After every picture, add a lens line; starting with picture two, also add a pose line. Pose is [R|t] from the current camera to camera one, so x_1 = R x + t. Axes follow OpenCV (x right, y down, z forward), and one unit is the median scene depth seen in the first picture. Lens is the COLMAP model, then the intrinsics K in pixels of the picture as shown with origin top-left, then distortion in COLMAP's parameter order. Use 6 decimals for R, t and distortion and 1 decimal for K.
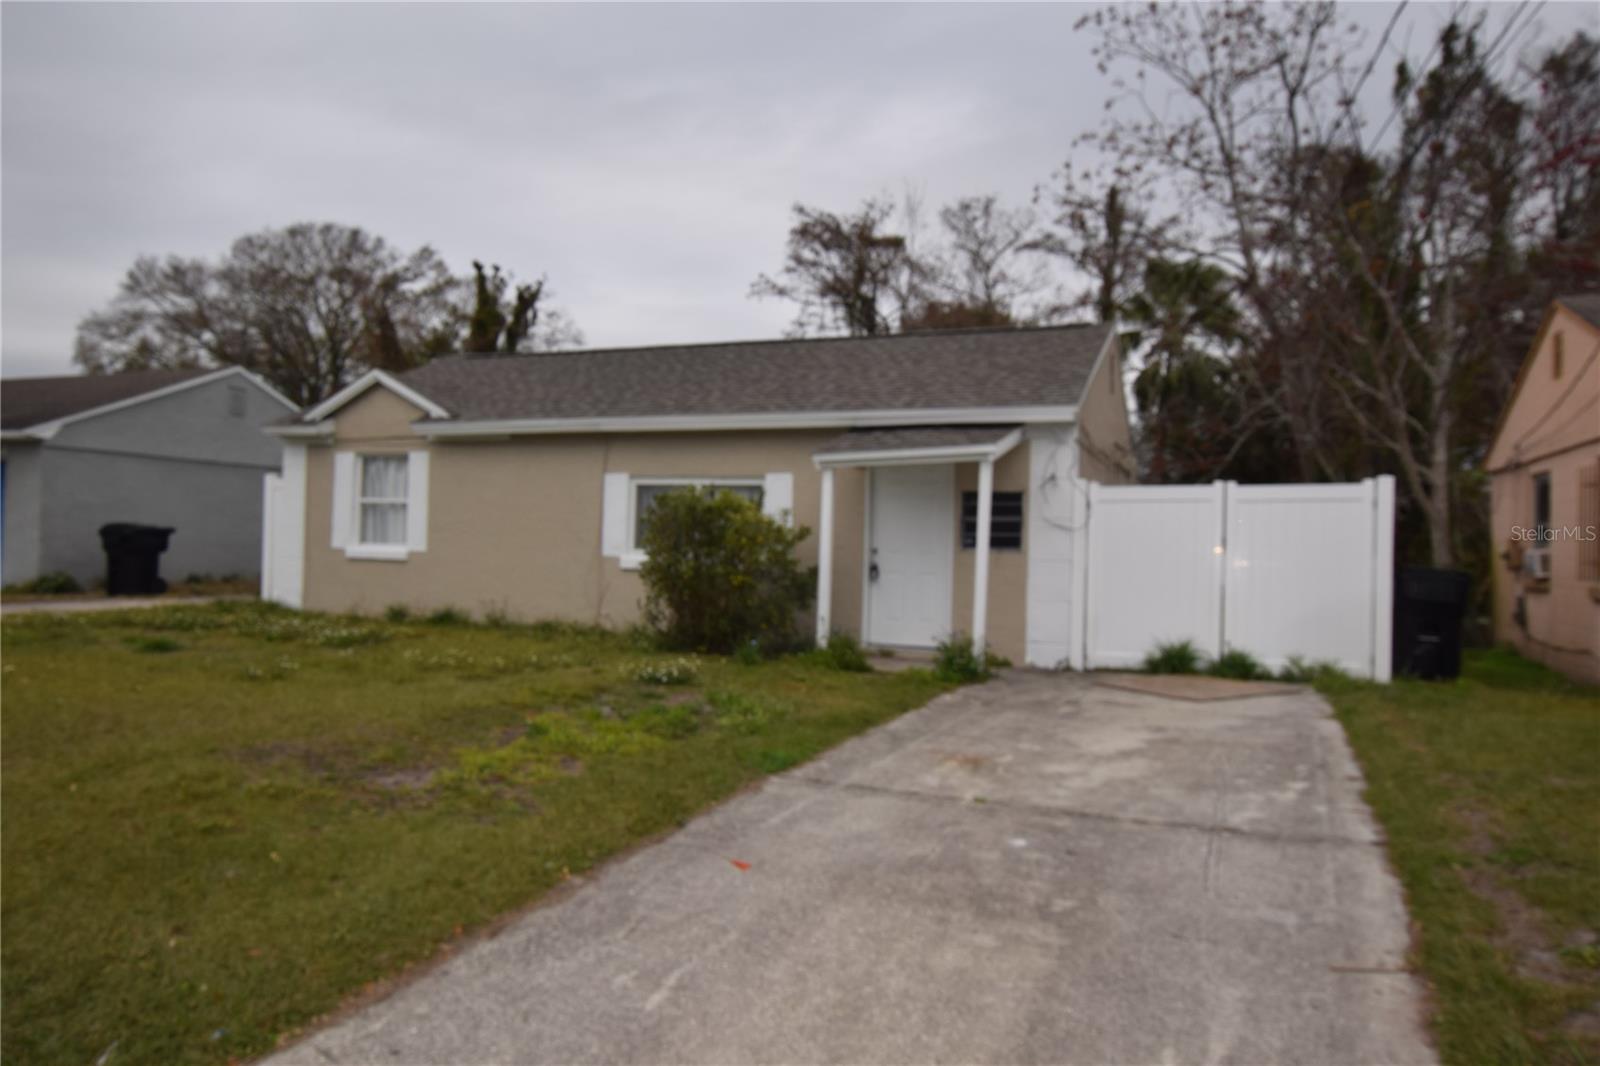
lens RADIAL K [[1073.1, 0, 811.2], [0, 1073.1, 520.3], [0, 0, 1]] dist [-0.004976, 0.010999]
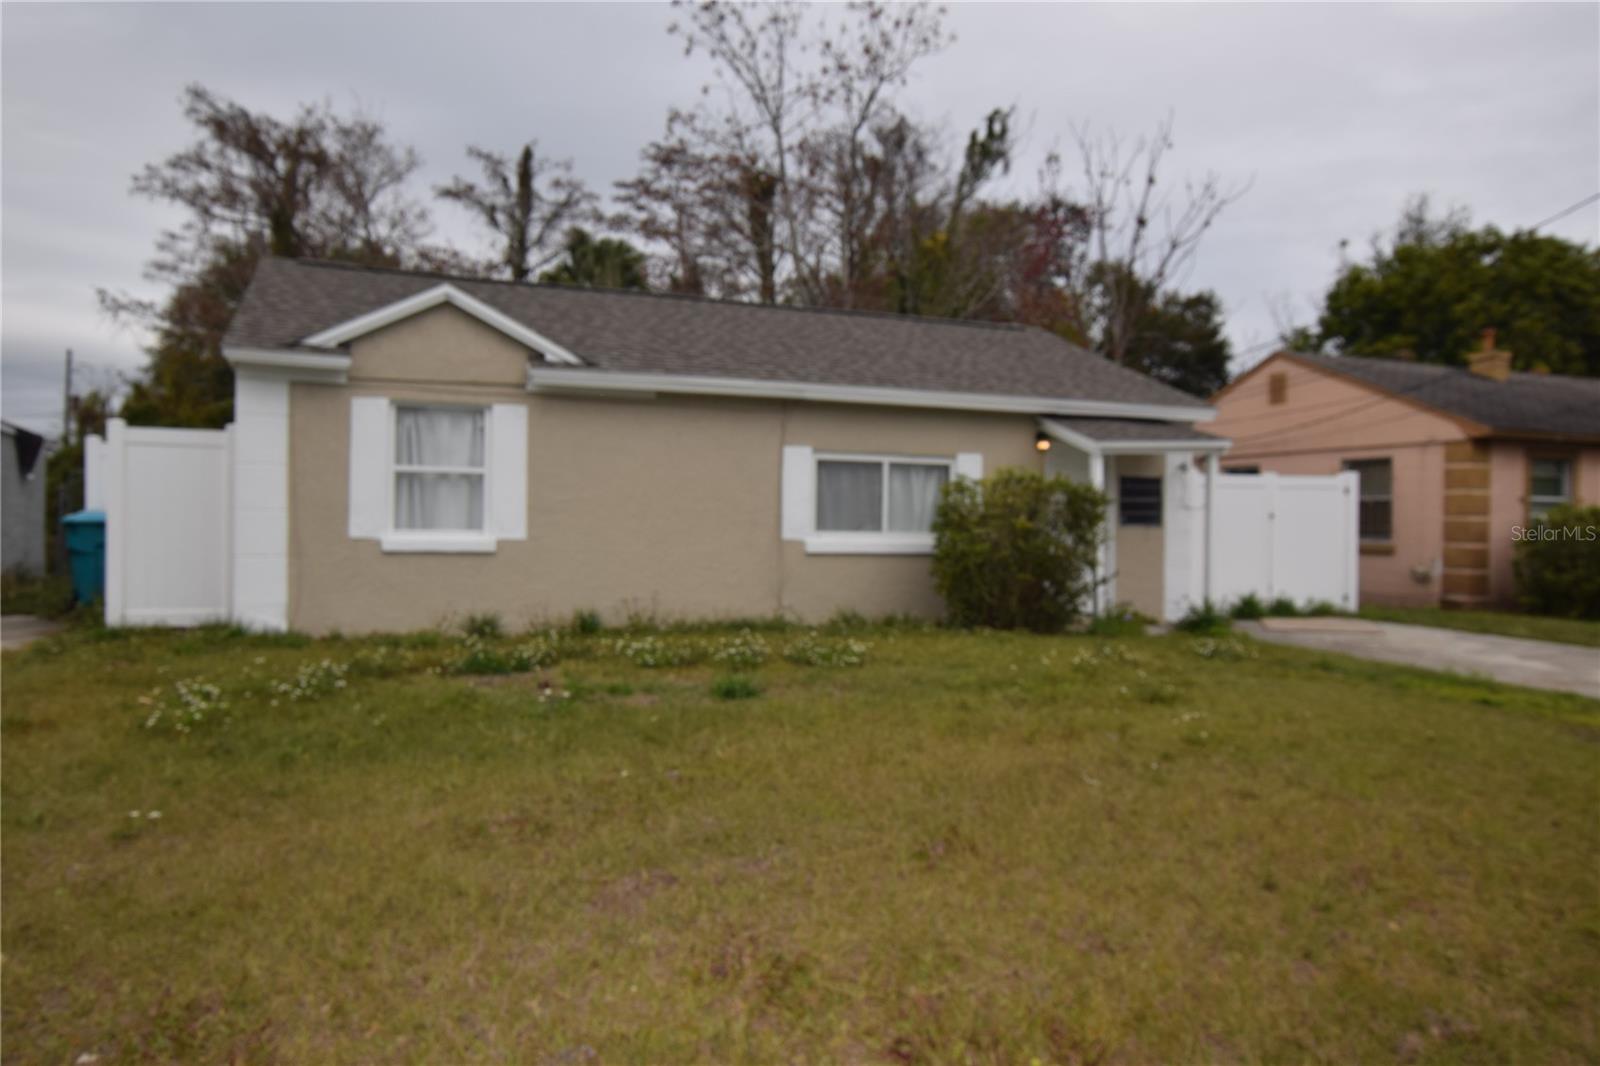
lens RADIAL K [[1089.3, 0, 794.8], [0, 1089.3, 520.9], [0, 0, 1]] dist [-0.001272, 0.007090]
pose [[0.720651, -0.014255, 0.693151, -0.720646], [-0.008642, 0.999526, 0.029541, -0.007496], [-0.693244, -0.027279, 0.720187, 0.313235]]
